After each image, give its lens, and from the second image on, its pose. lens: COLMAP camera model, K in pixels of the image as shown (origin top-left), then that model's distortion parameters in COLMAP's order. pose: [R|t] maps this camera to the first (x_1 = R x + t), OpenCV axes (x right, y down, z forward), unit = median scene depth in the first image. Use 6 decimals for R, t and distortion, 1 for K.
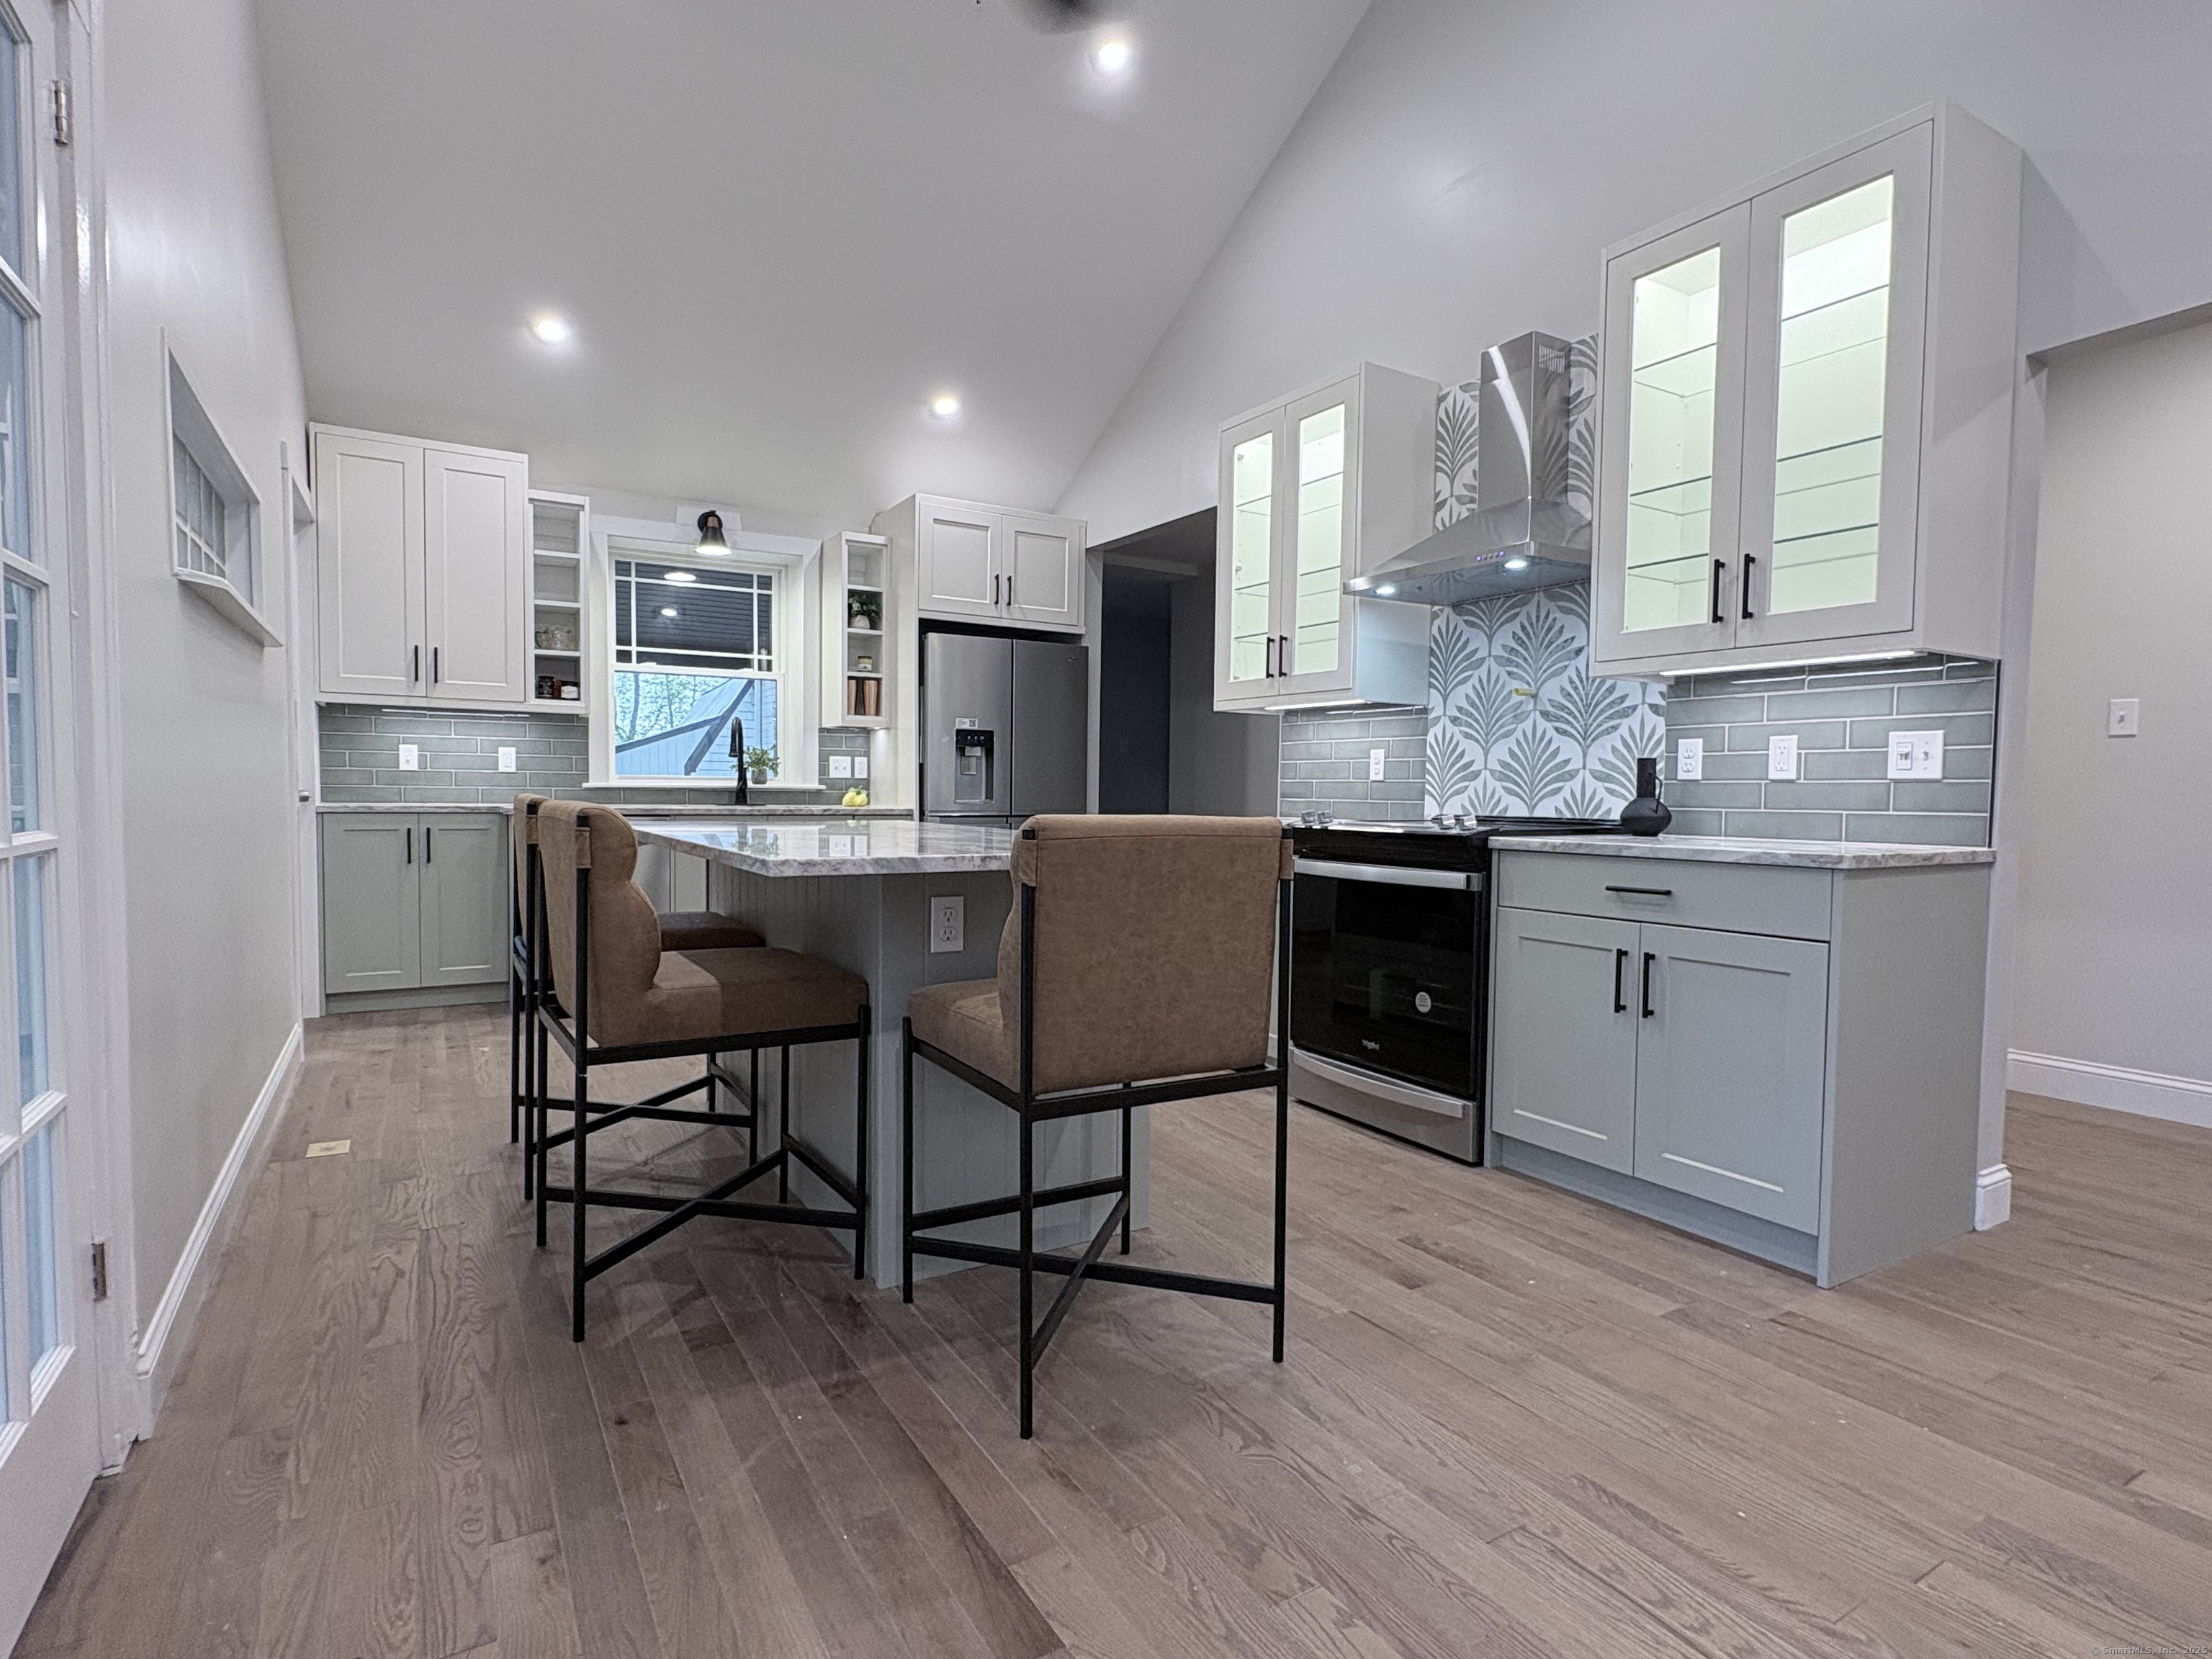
lens RADIAL K [[1135.8, 0, 1089.8], [0, 1135.8, 841.4], [0, 0, 1]] dist [-0.005405, -0.000852]
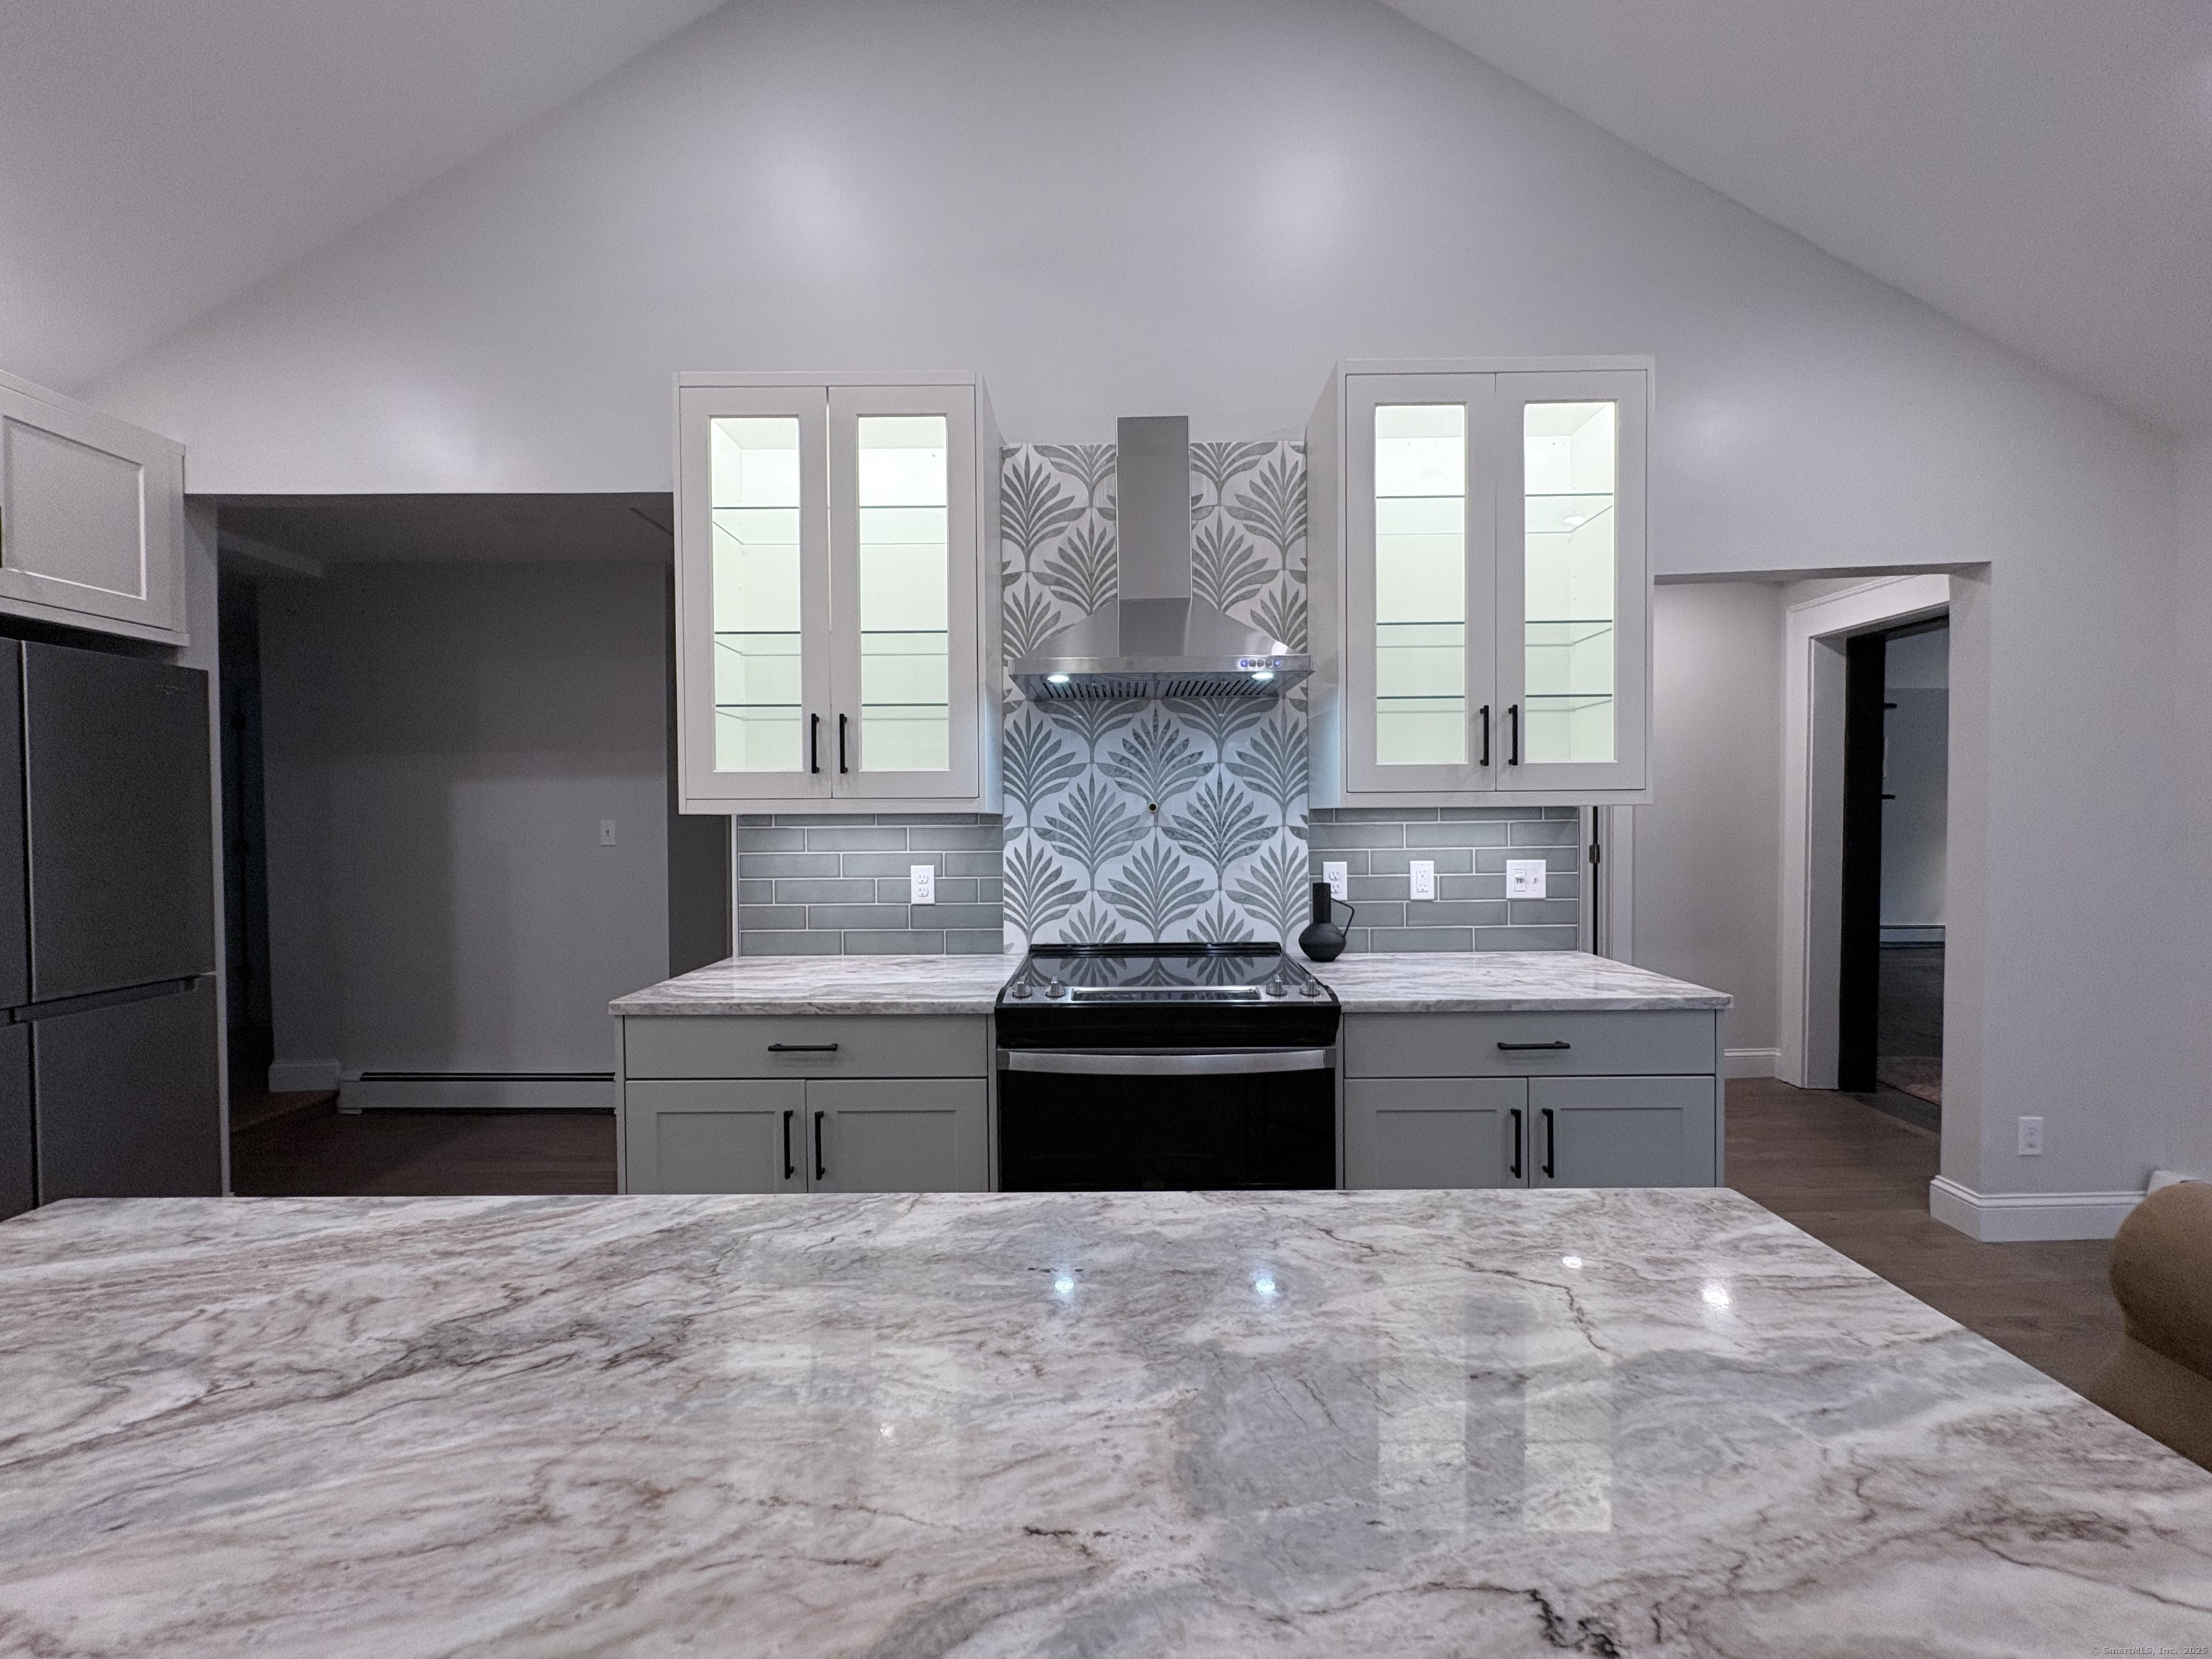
lens RADIAL K [[871.3, 0, 1112.9], [0, 871.3, 827.2], [0, 0, 1]] dist [-0.001618, 0.000137]
pose [[0.512010, -0.028102, 0.858519, -0.224772], [0.054686, 0.998504, 0.000069, -0.112501], [-0.857237, 0.046914, 0.512781, 0.640635]]
